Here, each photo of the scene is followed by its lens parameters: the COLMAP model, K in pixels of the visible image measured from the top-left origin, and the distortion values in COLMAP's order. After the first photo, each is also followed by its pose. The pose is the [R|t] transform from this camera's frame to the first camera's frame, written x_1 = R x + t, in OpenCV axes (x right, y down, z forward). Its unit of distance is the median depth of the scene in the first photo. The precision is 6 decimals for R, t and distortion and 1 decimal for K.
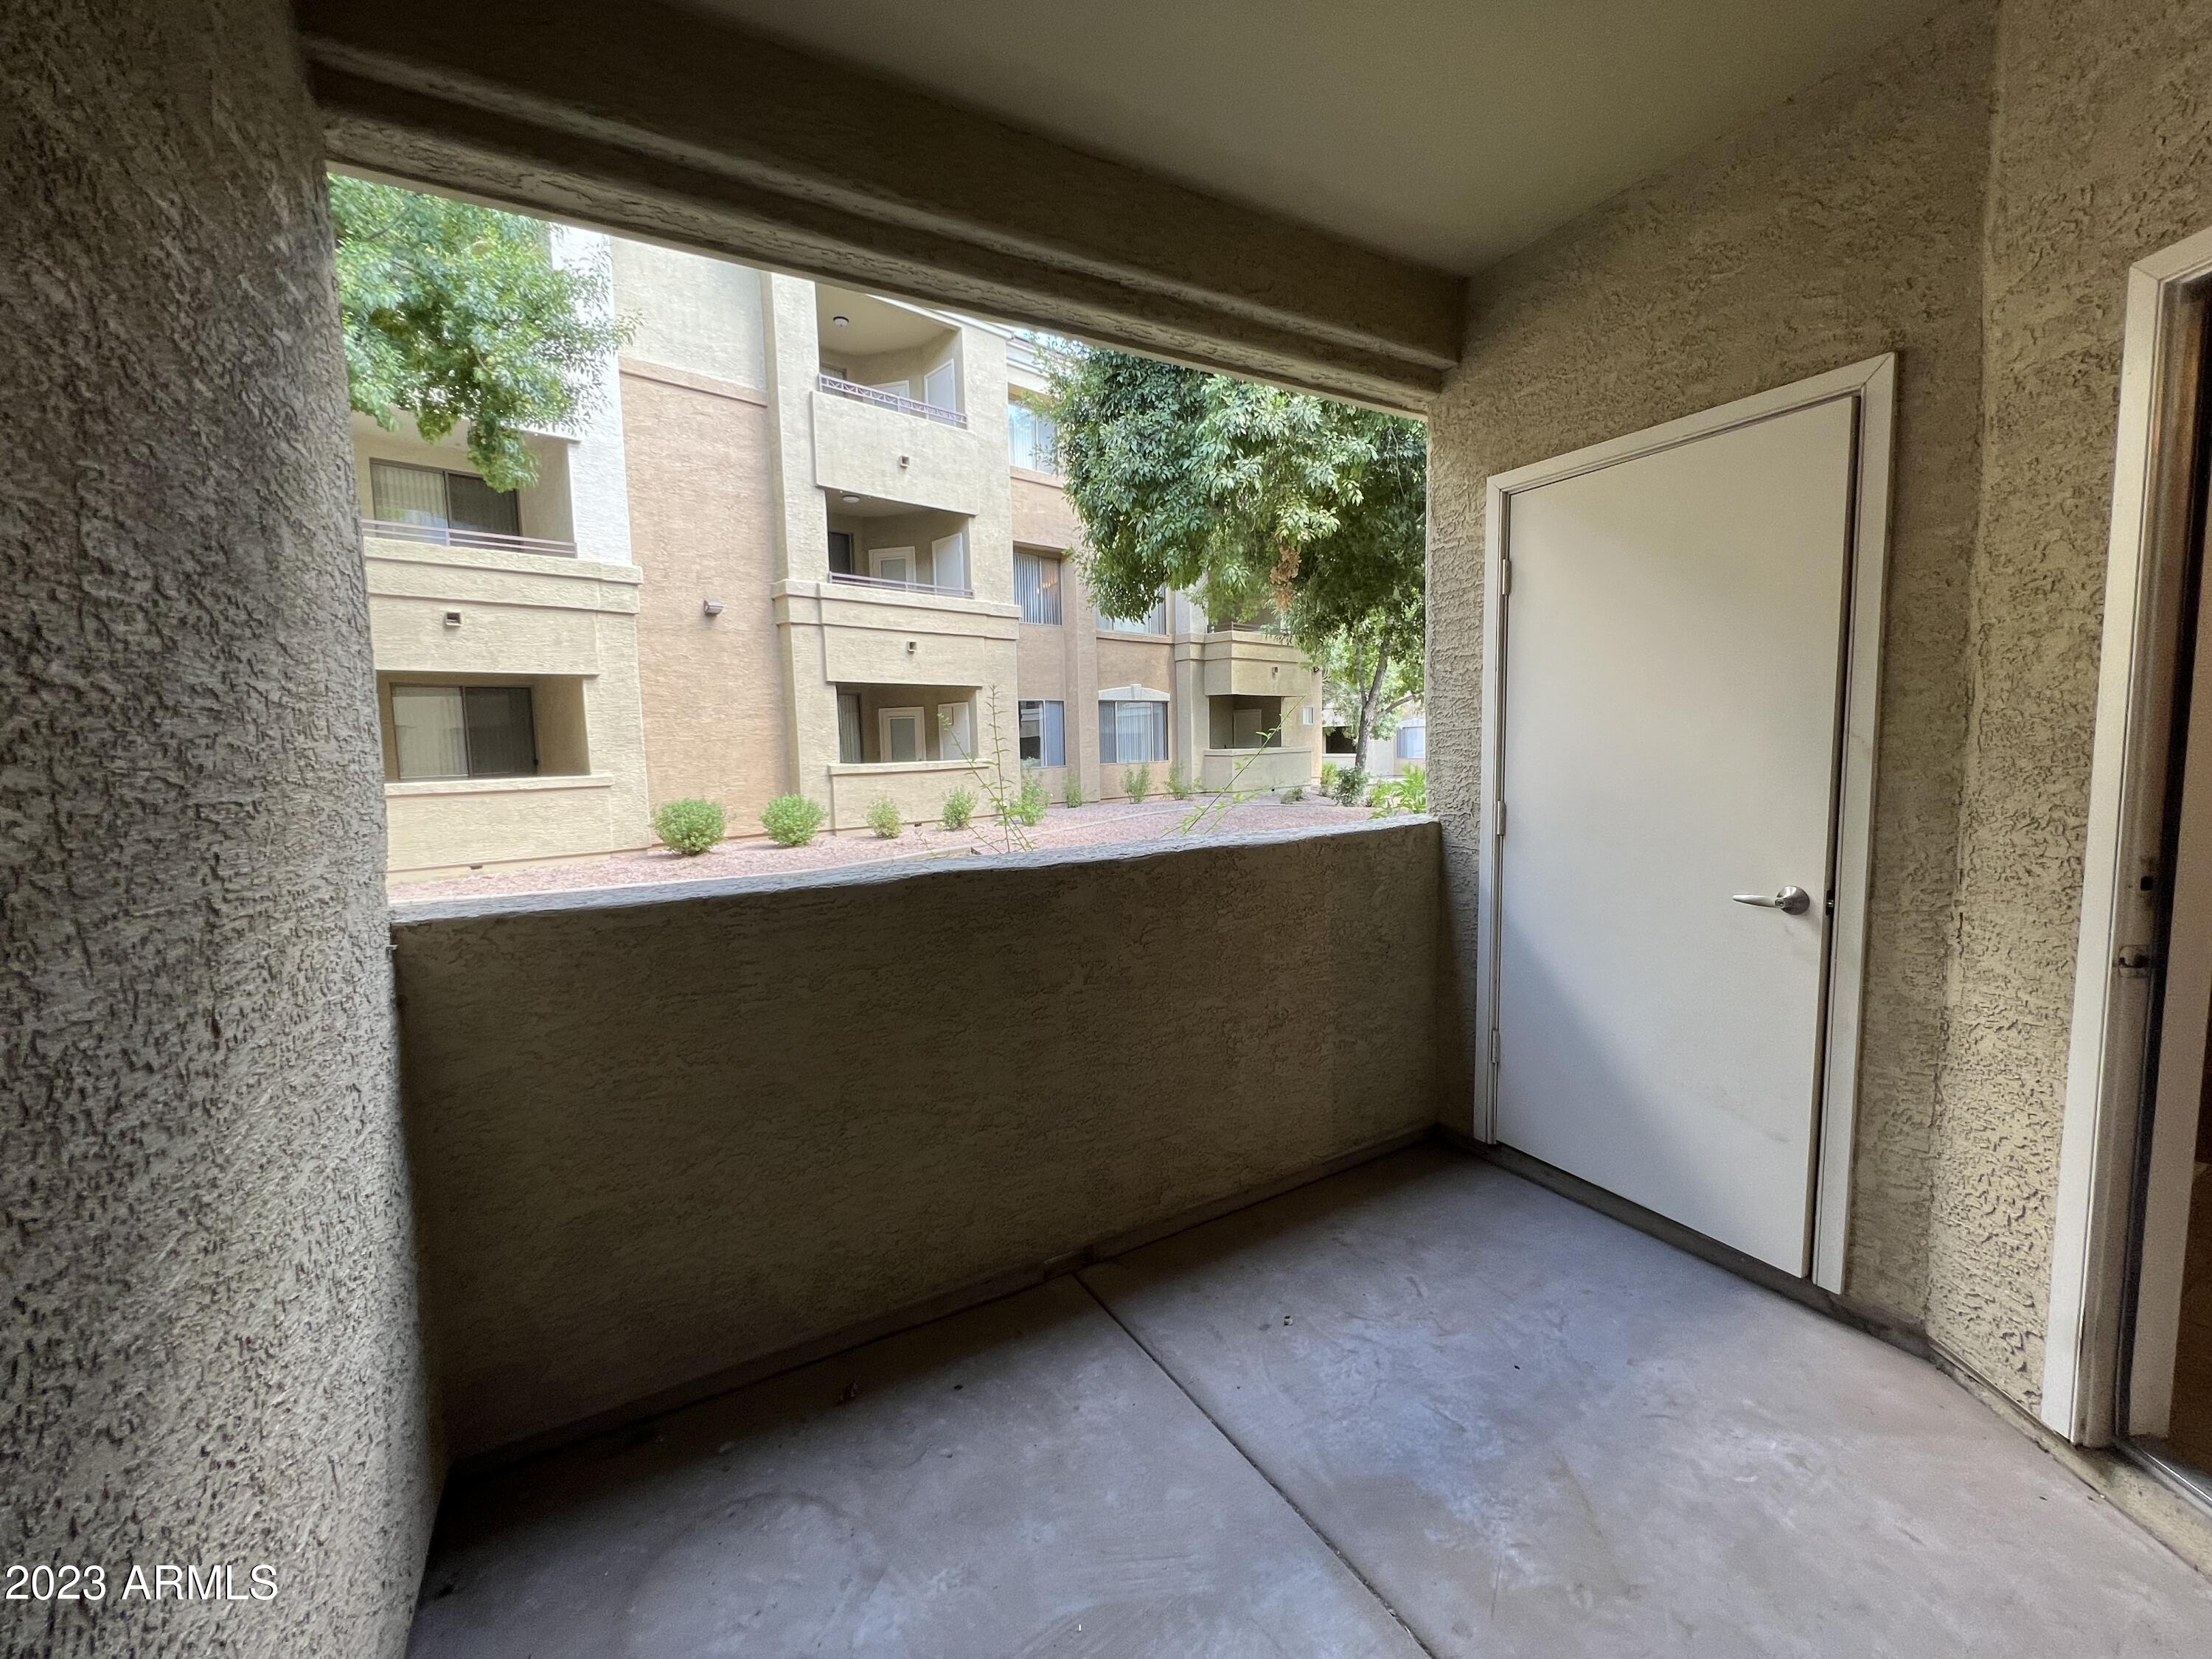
lens RADIAL K [[891.4, 0, 1102.1], [0, 891.4, 821.6], [0, 0, 1]] dist [-0.002972, 0.000725]
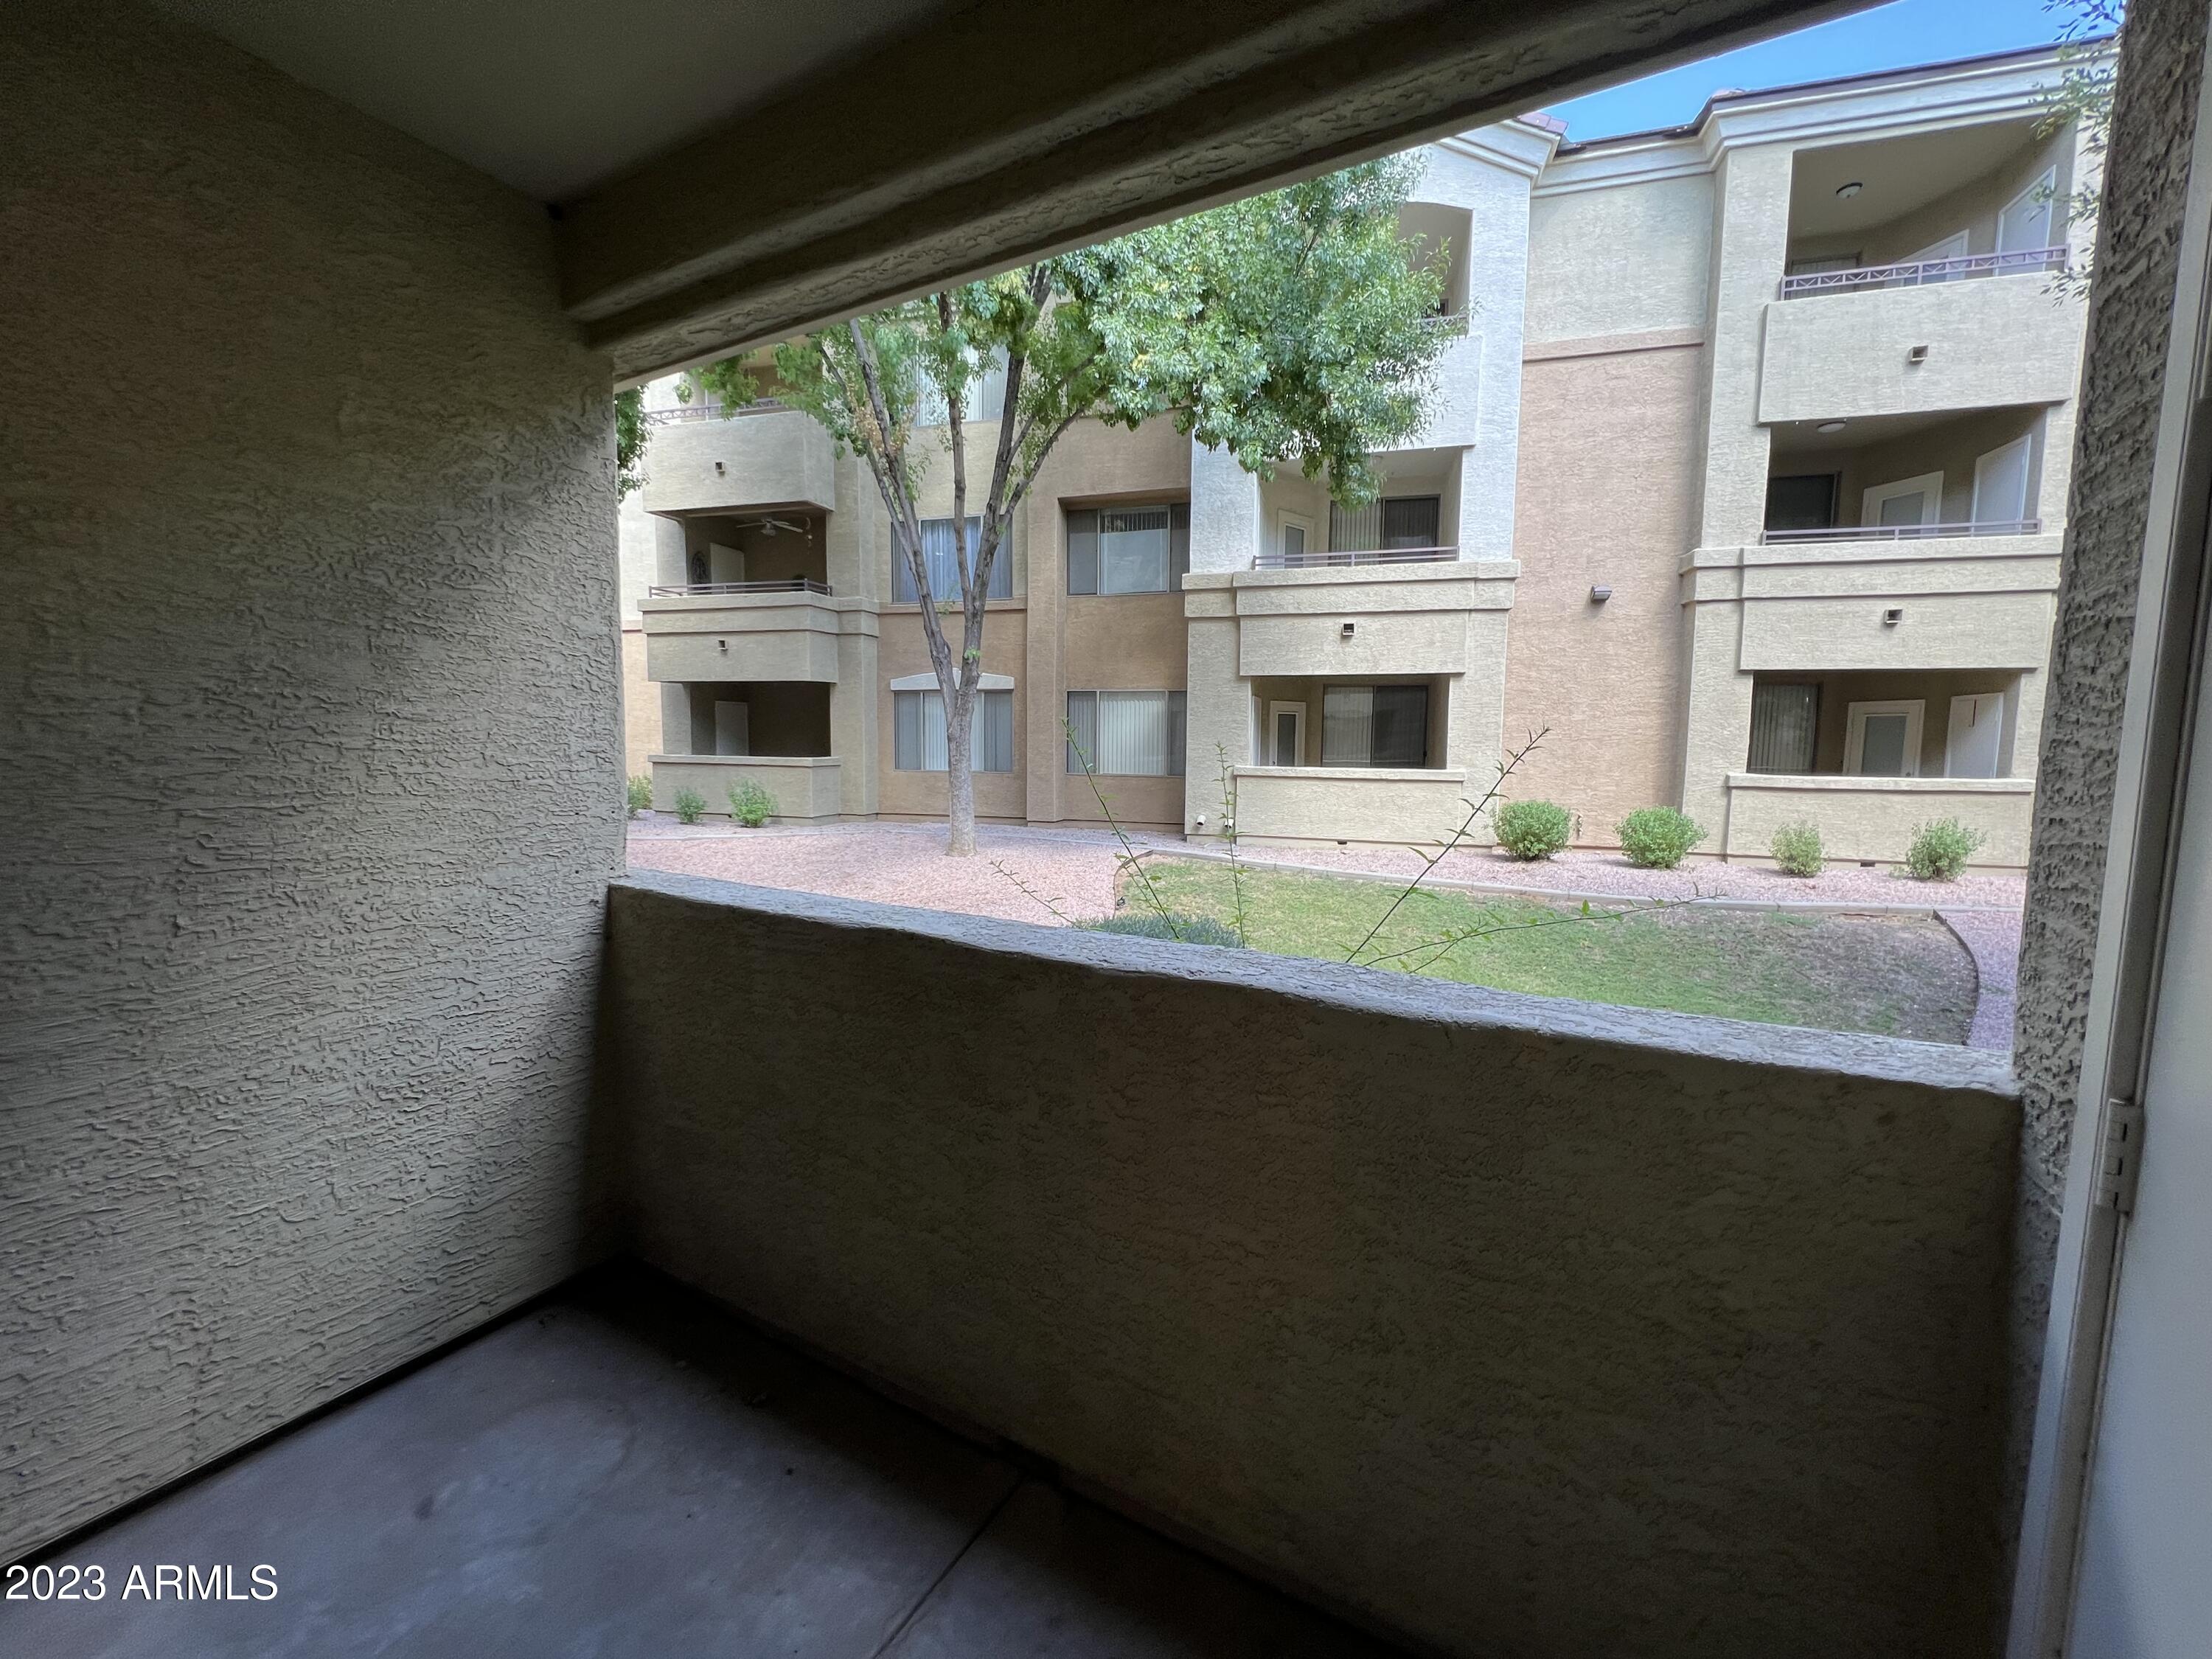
lens RADIAL K [[891.4, 0, 1108.2], [0, 891.4, 821.7], [0, 0, 1]] dist [-0.002972, 0.000725]
pose [[0.504527, 0.112272, -0.856065, 0.114746], [-0.101340, 0.992356, 0.070421, -0.022925], [0.857428, 0.051224, 0.512048, 0.120055]]
